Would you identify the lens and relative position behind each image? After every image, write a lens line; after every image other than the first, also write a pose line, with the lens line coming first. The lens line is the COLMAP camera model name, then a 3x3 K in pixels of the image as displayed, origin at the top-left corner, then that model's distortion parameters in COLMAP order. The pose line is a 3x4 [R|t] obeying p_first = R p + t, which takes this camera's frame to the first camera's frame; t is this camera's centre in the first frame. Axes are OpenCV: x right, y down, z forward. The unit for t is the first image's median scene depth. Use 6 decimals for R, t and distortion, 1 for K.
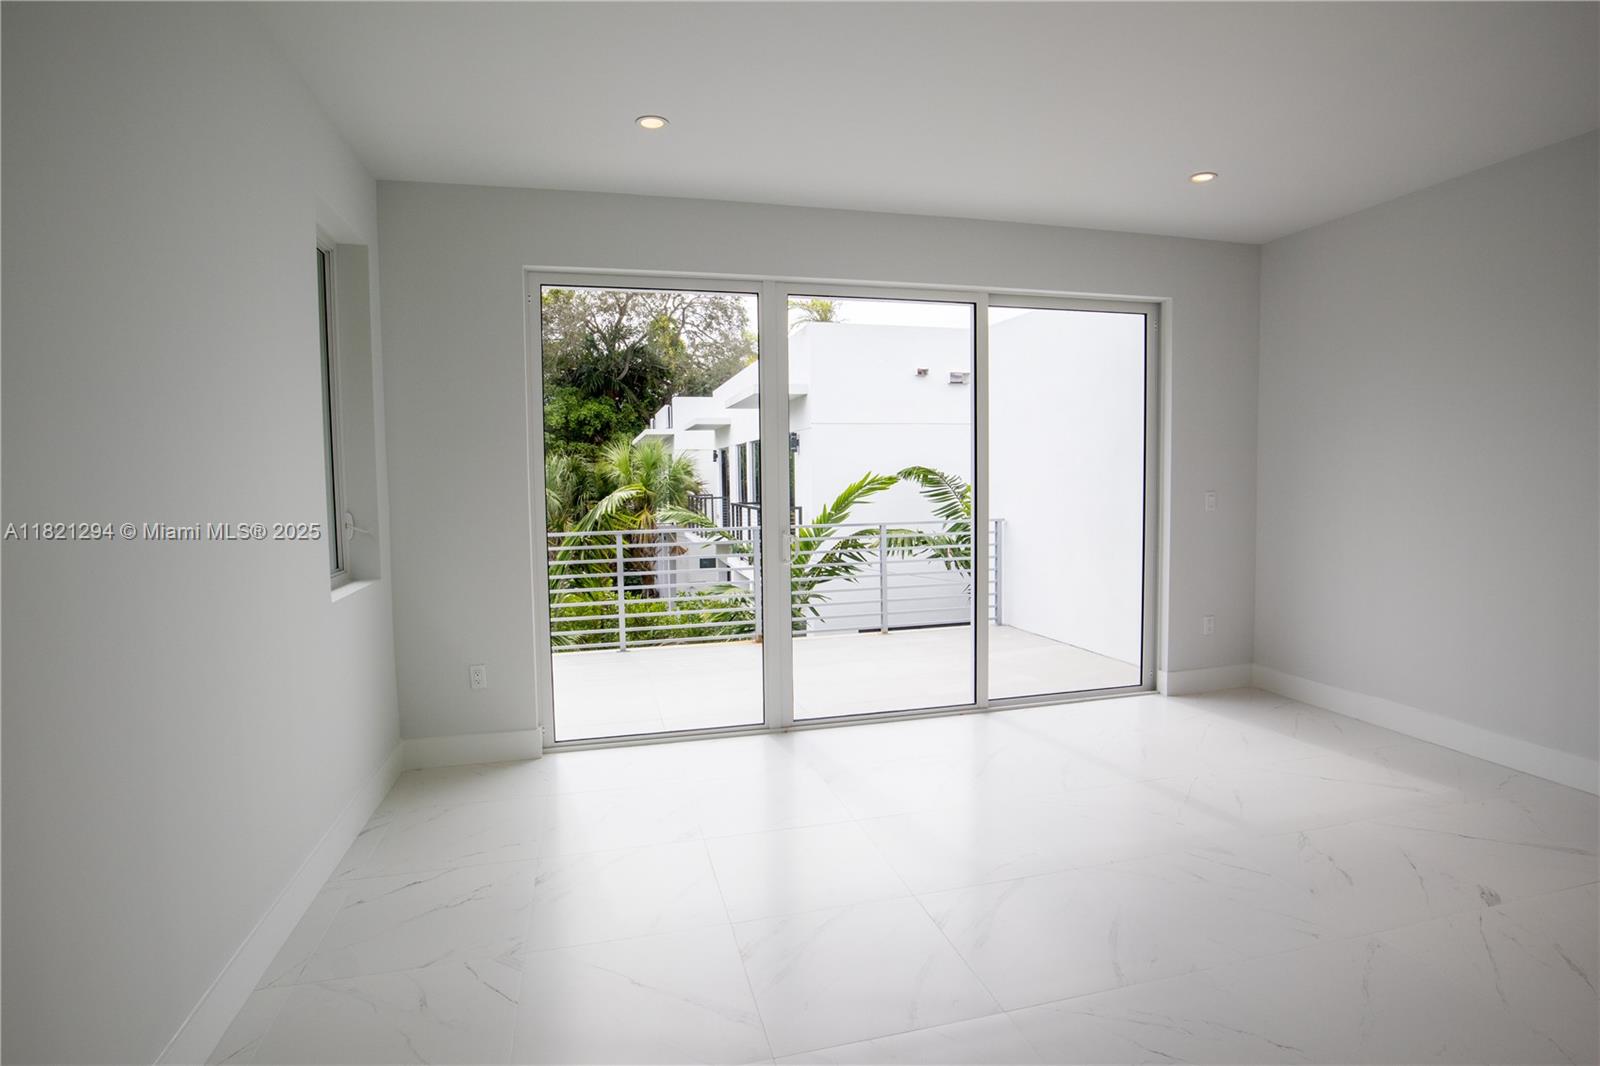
lens RADIAL K [[833.0, 0, 800.0], [0, 833.0, 533.0], [0, 0, 1]] dist [-0.001350, 0.000049]
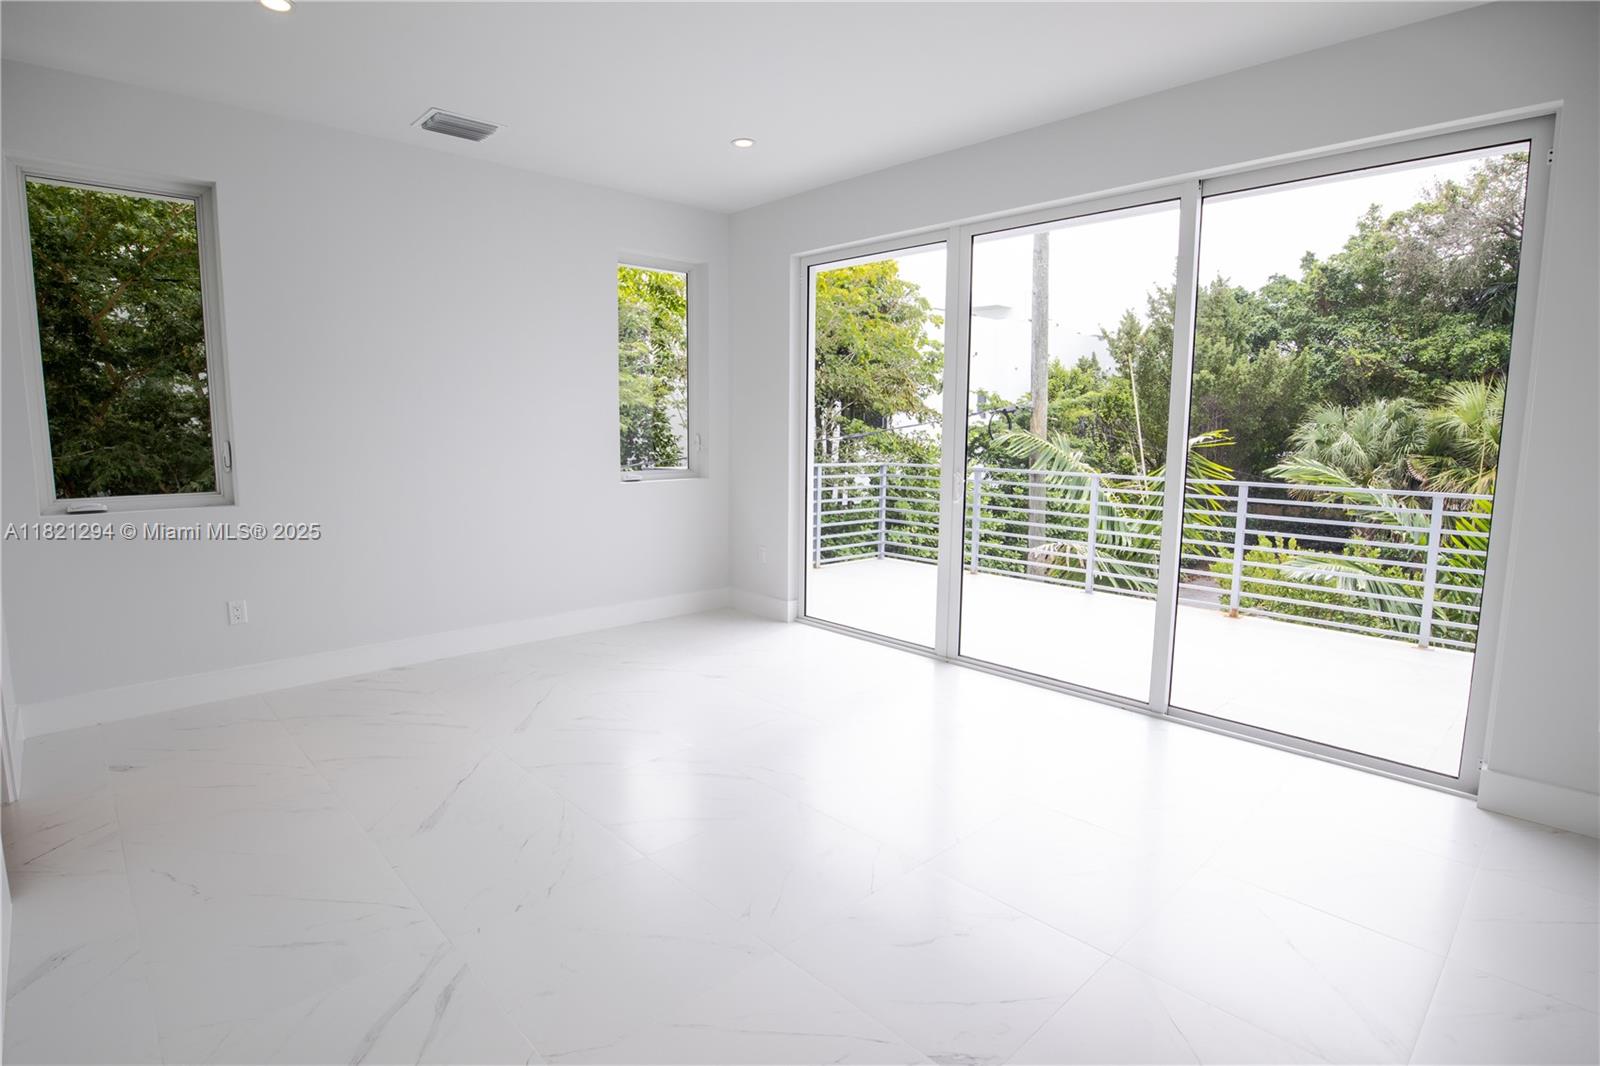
lens RADIAL K [[833.0, 0, 800.0], [0, 833.0, 533.0], [0, 0, 1]] dist [-0.001350, 0.000049]
pose [[0.463123, 0.138375, -0.875425, 0.743729], [-0.081153, 0.990208, 0.113586, -0.024965], [0.882571, 0.018438, 0.469818, 0.315925]]
